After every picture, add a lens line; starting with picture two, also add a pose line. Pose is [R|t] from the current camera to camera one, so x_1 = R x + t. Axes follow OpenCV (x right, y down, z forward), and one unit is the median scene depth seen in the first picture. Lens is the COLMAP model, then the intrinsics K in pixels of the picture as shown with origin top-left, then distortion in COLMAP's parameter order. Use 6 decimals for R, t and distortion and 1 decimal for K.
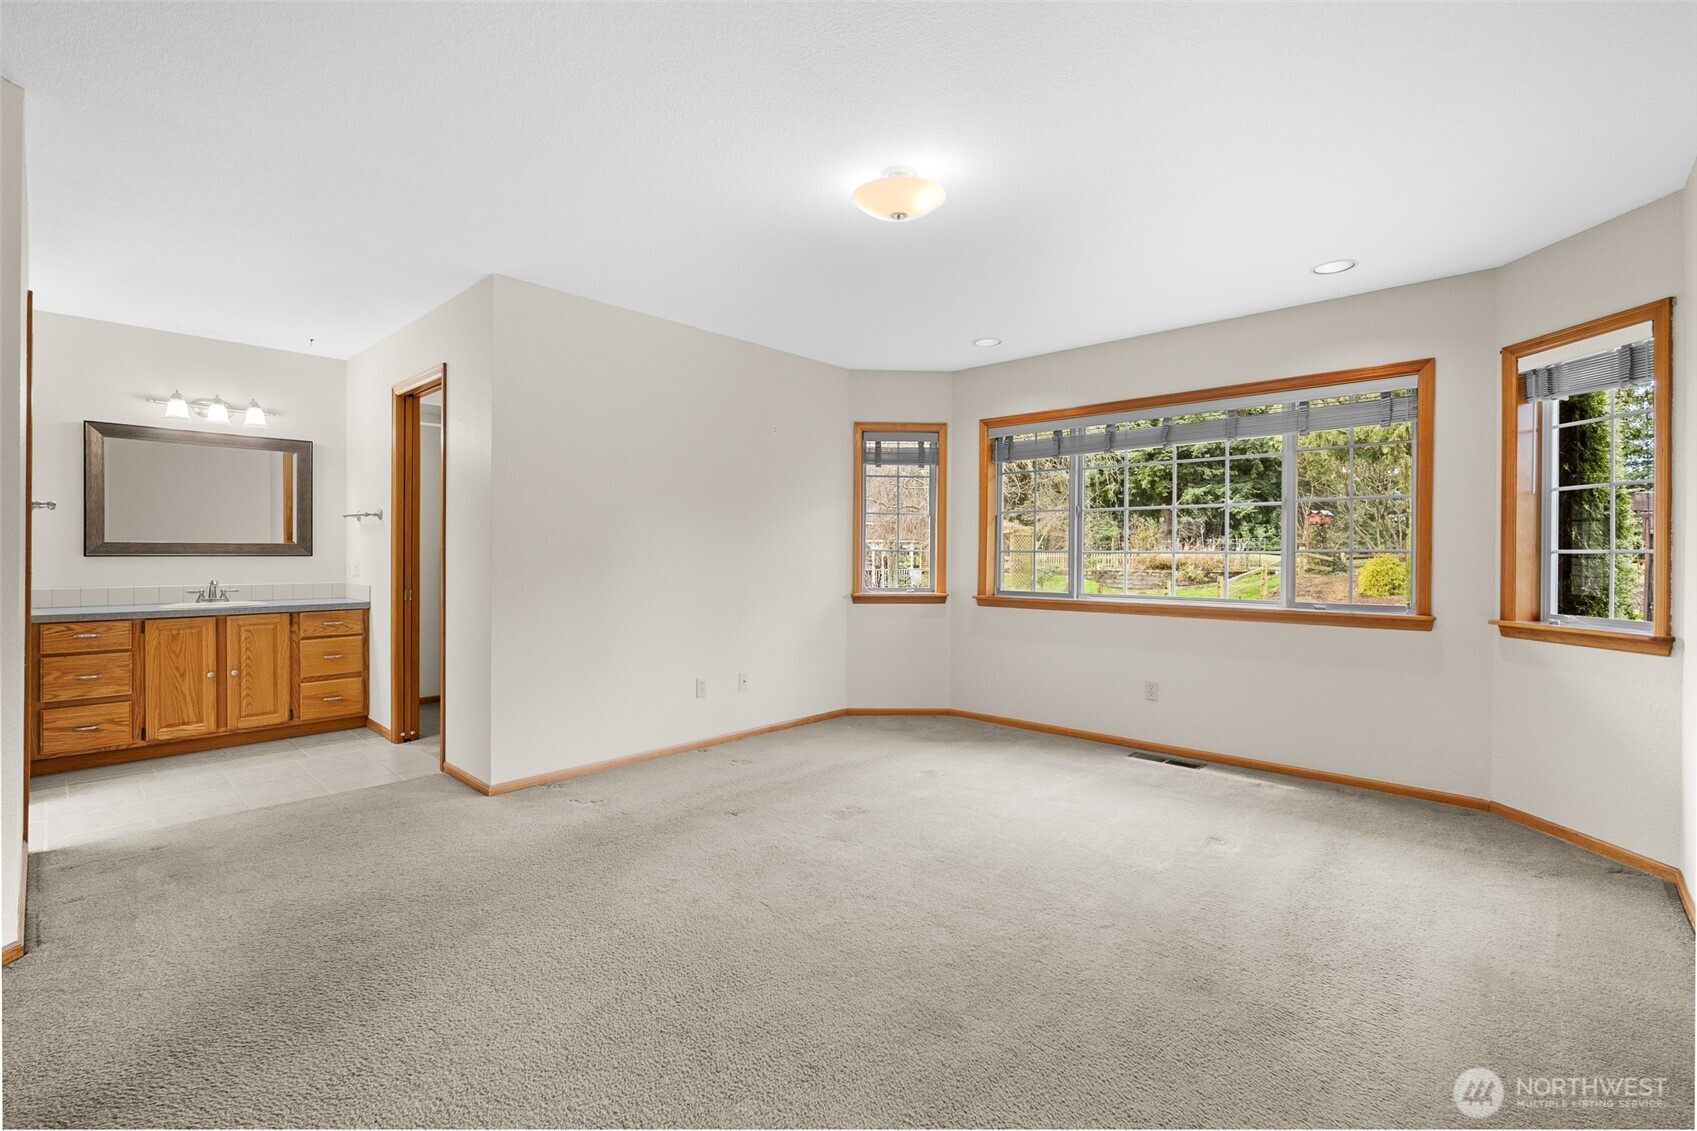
lens RADIAL K [[746.1, 0, 842.3], [0, 746.1, 560.1], [0, 0, 1]] dist [-0.011650, 0.004948]
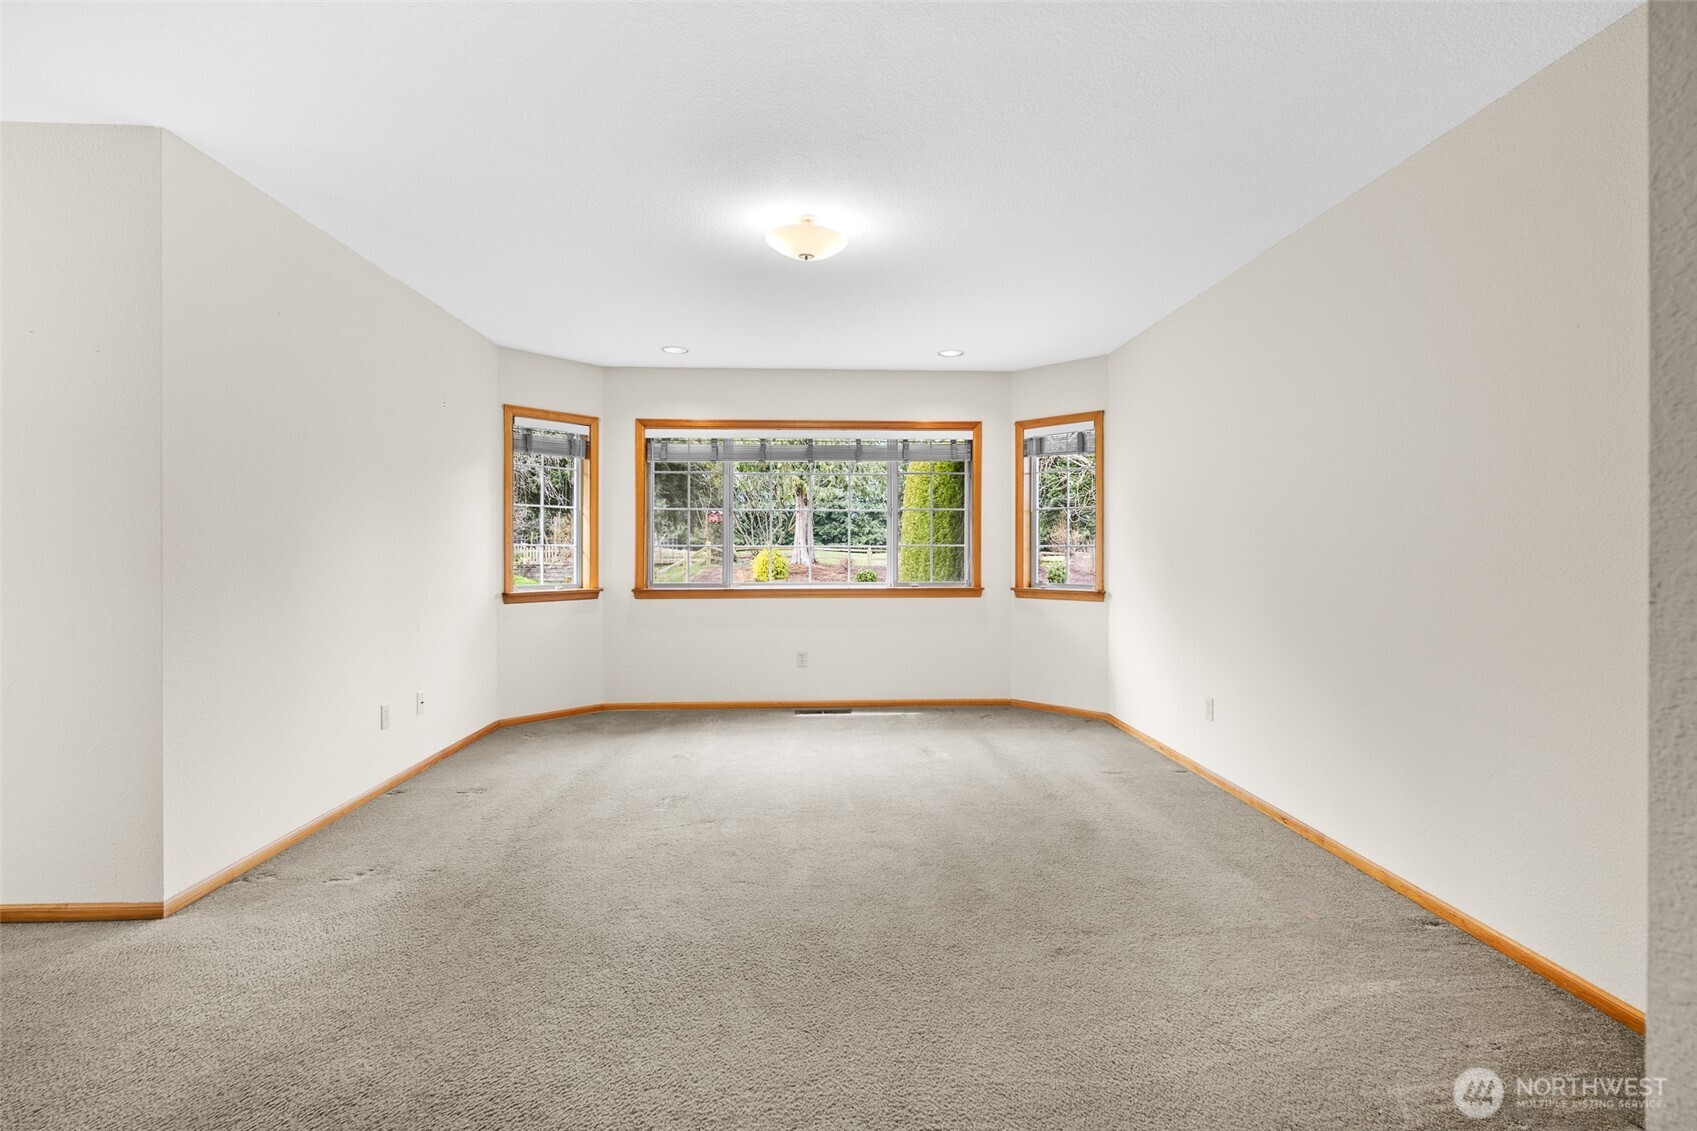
lens RADIAL K [[746.1, 0, 843.8], [0, 746.1, 552.1], [0, 0, 1]] dist [-0.011650, 0.004948]
pose [[0.700589, -0.007401, 0.713526, -0.571036], [0.009049, 0.999958, 0.001486, -0.003287], [-0.713507, 0.005415, 0.700627, 0.118190]]
